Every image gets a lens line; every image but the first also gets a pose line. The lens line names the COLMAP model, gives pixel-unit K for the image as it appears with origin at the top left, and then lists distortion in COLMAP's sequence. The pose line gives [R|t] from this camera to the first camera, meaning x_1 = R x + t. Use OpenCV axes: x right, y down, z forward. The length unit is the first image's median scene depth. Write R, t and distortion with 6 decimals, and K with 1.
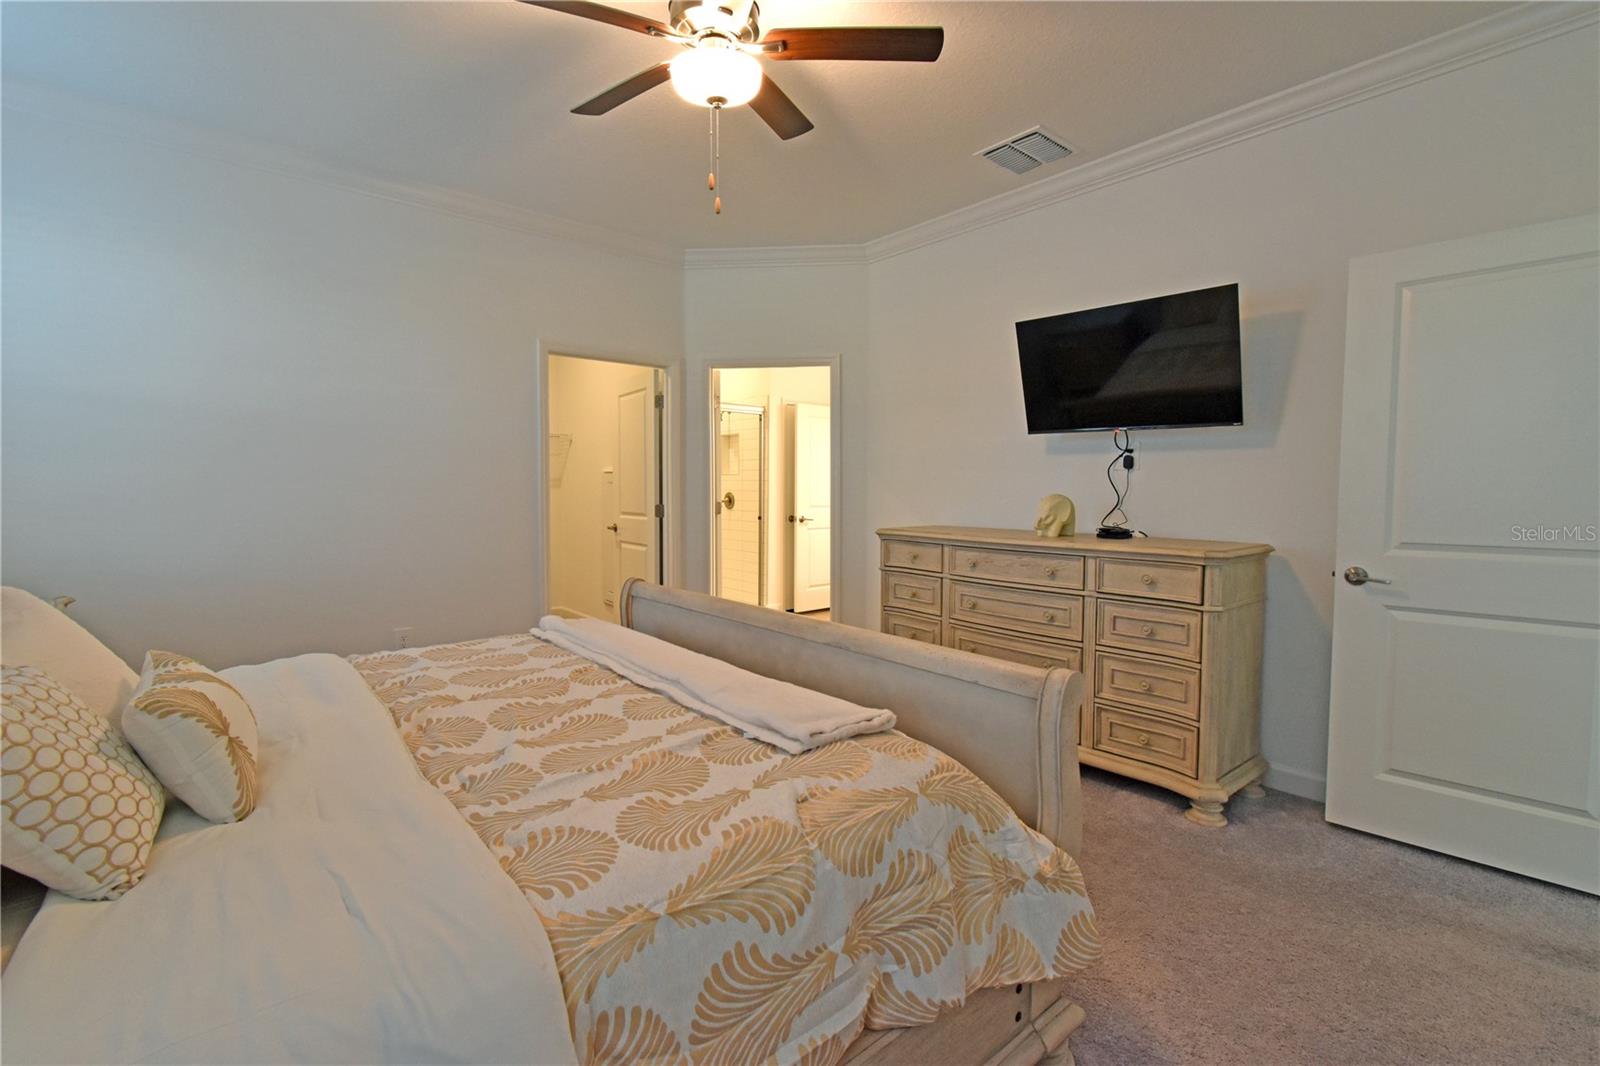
lens RADIAL K [[706.1, 0, 805.1], [0, 706.1, 528.1], [0, 0, 1]] dist [0.013114, -0.005944]
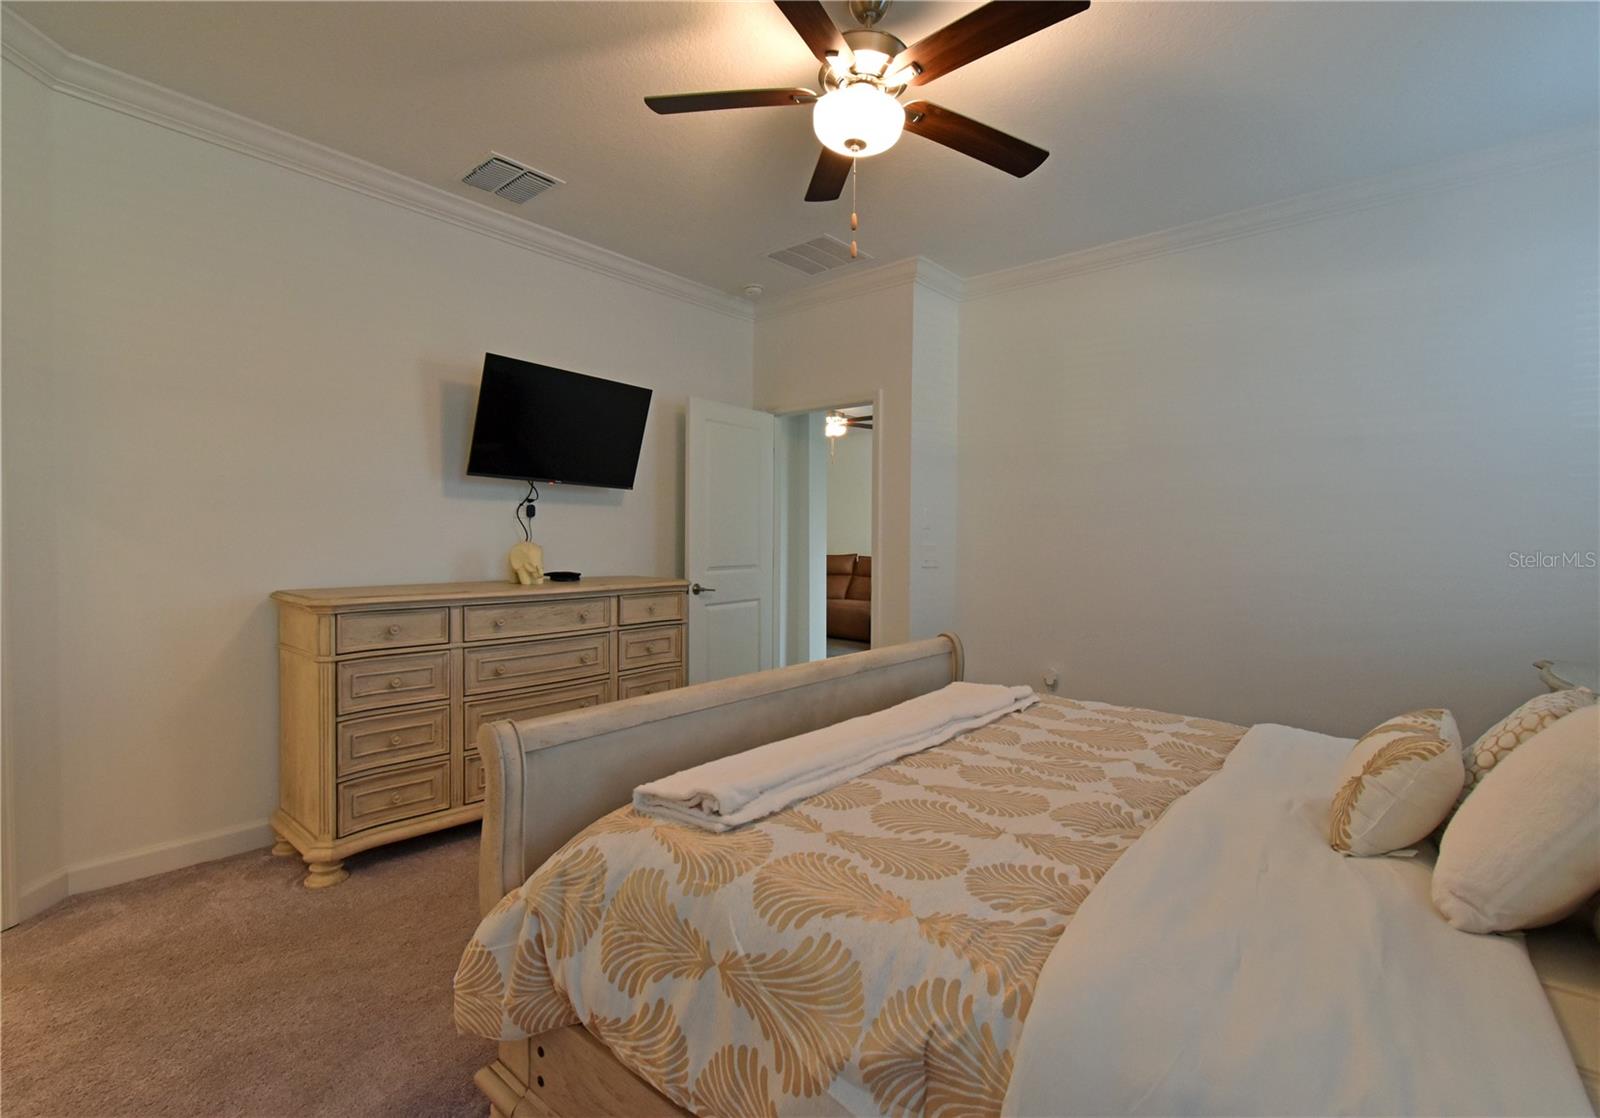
lens RADIAL K [[740.7, 0, 800.0], [0, 740.7, 559.0], [0, 0, 1]] dist [-0.000687, -0.000287]
pose [[-0.172429, -0.041735, 0.984137, -0.744004], [0.041236, 0.997920, 0.049544, -0.060372], [-0.984159, 0.049125, -0.170349, 0.814410]]
